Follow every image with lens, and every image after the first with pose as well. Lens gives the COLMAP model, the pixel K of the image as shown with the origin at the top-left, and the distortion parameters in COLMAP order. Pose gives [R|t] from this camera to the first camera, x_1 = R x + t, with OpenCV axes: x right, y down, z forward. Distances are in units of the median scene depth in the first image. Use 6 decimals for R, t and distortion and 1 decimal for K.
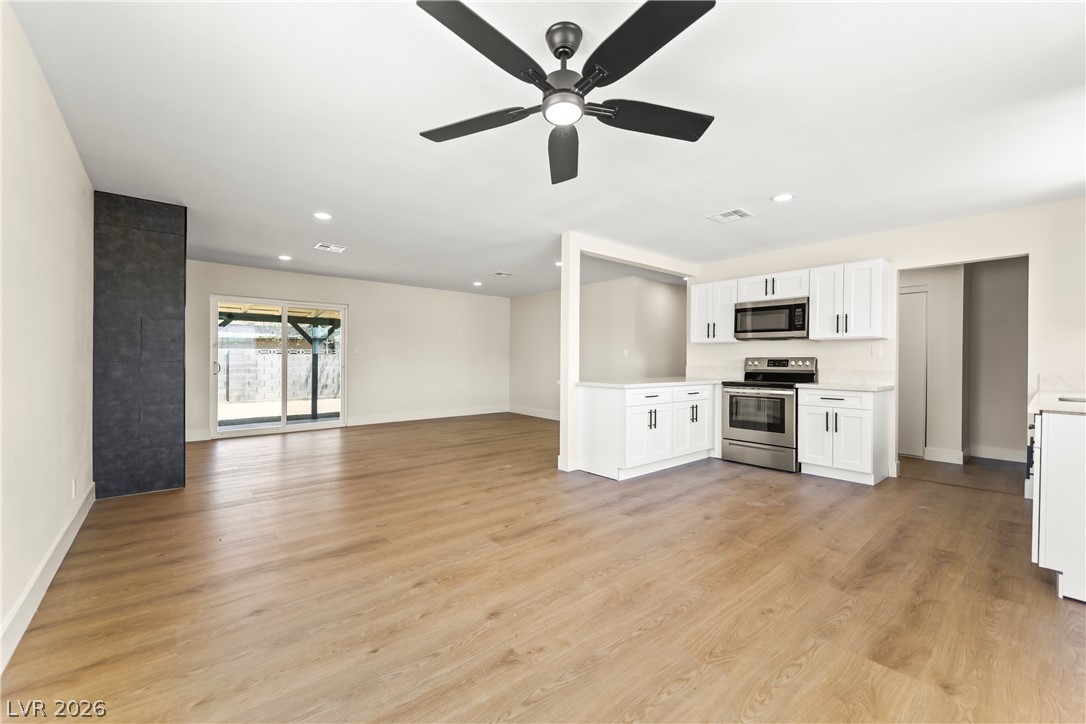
lens RADIAL K [[432.2, 0, 531.3], [0, 432.2, 361.0], [0, 0, 1]] dist [0.023705, -0.012768]
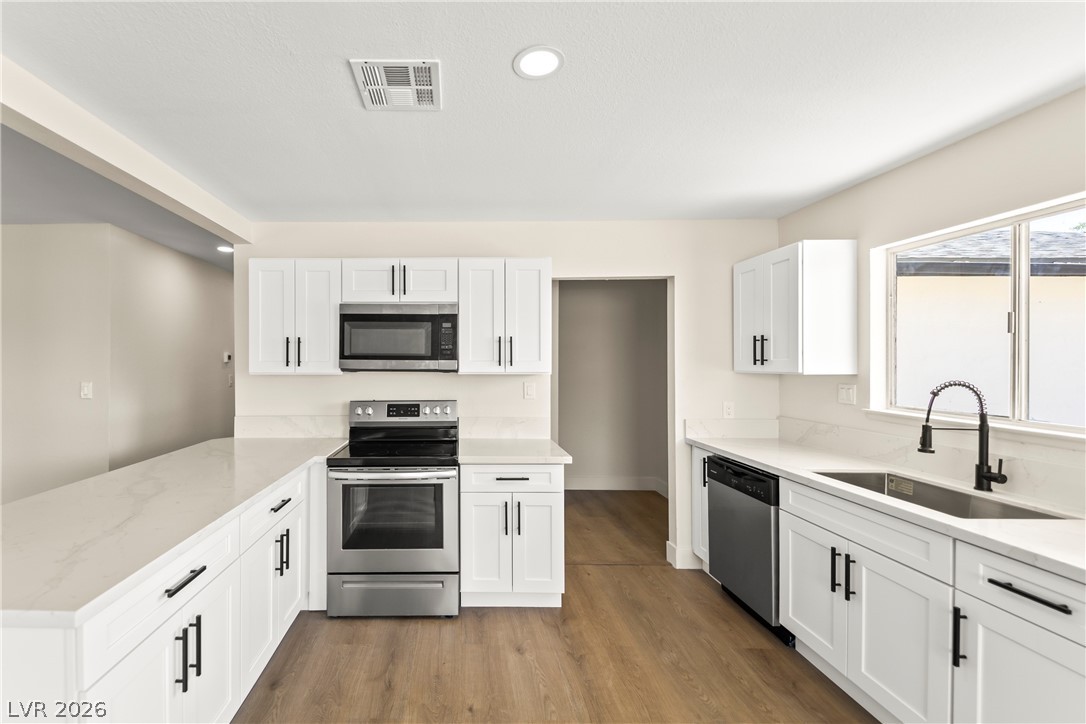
lens RADIAL K [[469.3, 0, 451.4], [0, 469.3, 361.3], [0, 0, 1]] dist [0.017604, -0.005023]
pose [[0.651838, -0.007508, 0.758321, 0.135348], [0.008379, 0.999961, 0.002698, -0.069655], [-0.758312, 0.004595, 0.651875, 0.584318]]
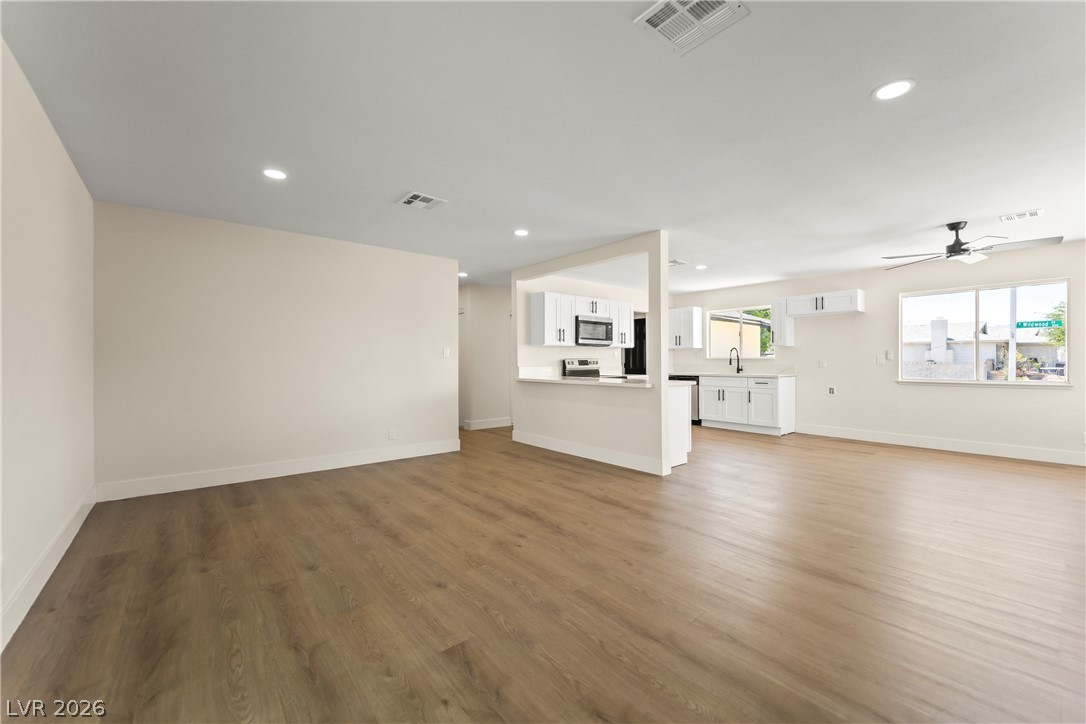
lens RADIAL K [[432.2, 0, 538.7], [0, 432.2, 362.5], [0, 0, 1]] dist [0.023705, -0.012768]
pose [[0.007515, -0.012561, 0.999893, -0.879408], [0.005698, 0.999905, 0.012518, -0.014854], [-0.999956, 0.005603, 0.007586, 1.244145]]
